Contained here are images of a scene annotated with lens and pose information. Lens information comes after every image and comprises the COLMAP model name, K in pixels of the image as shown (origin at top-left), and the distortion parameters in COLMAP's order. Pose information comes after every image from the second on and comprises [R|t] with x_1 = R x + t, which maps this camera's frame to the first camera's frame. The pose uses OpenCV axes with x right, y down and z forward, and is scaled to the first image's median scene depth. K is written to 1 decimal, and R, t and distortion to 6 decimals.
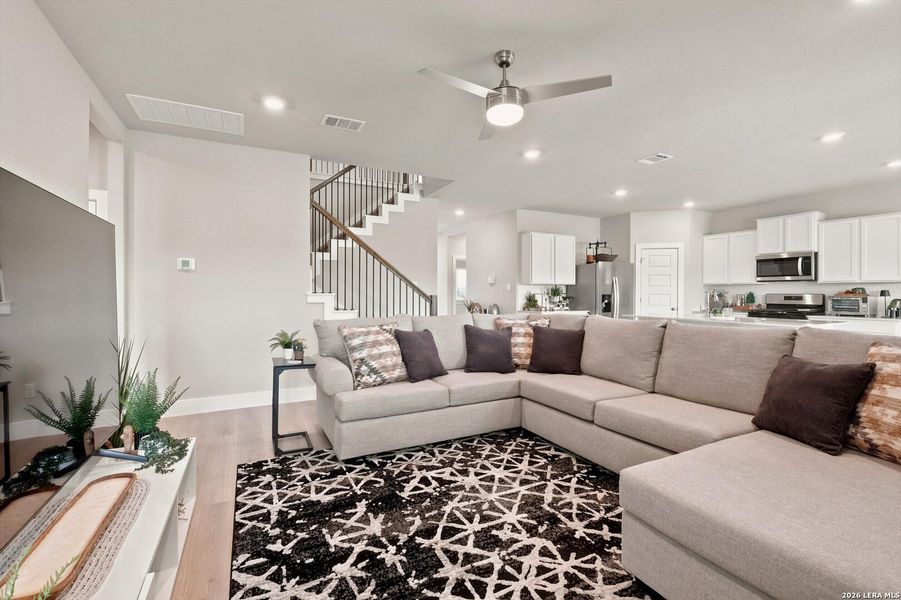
lens RADIAL K [[397.7, 0, 449.1], [0, 397.7, 294.5], [0, 0, 1]] dist [-0.000665, -0.000598]
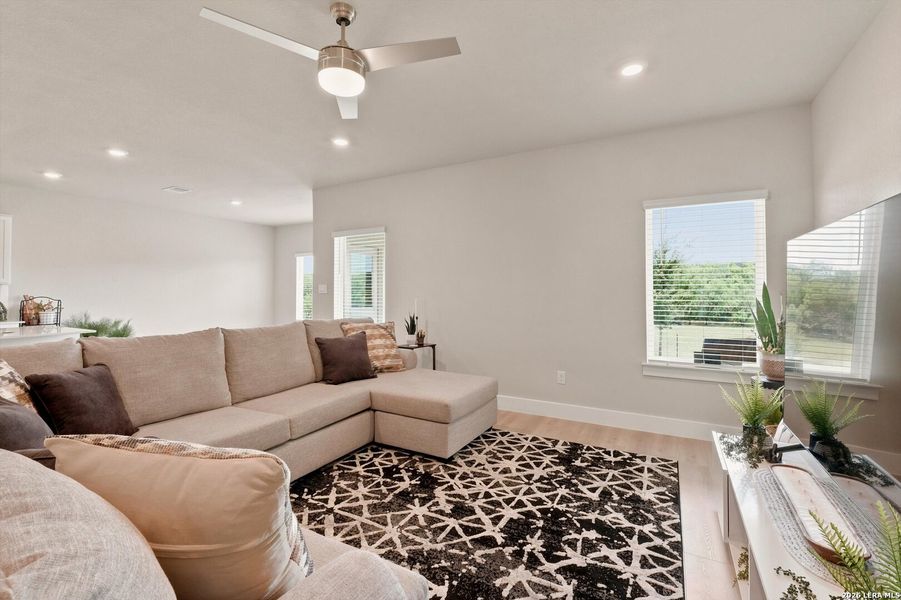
lens RADIAL K [[397.7, 0, 449.1], [0, 397.7, 294.5], [0, 0, 1]] dist [-0.000665, -0.000598]
pose [[-0.558679, -0.004769, 0.829370, -0.737712], [0.001886, 0.999974, 0.007021, -0.031219], [-0.829382, 0.005486, -0.558655, 1.445620]]
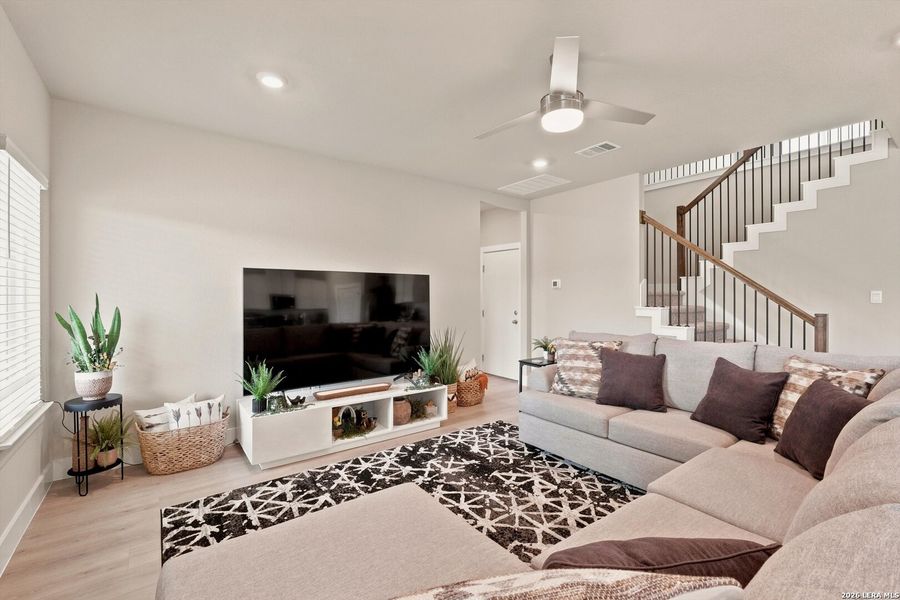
lens RADIAL K [[397.2, 0, 448.6], [0, 397.2, 294.5], [0, 0, 1]] dist [-0.000665, -0.000598]
pose [[0.165397, -0.002070, -0.986225, 1.145078], [-0.003744, 0.999989, -0.002727, -0.058689], [0.986220, 0.004144, 0.165387, 0.675961]]
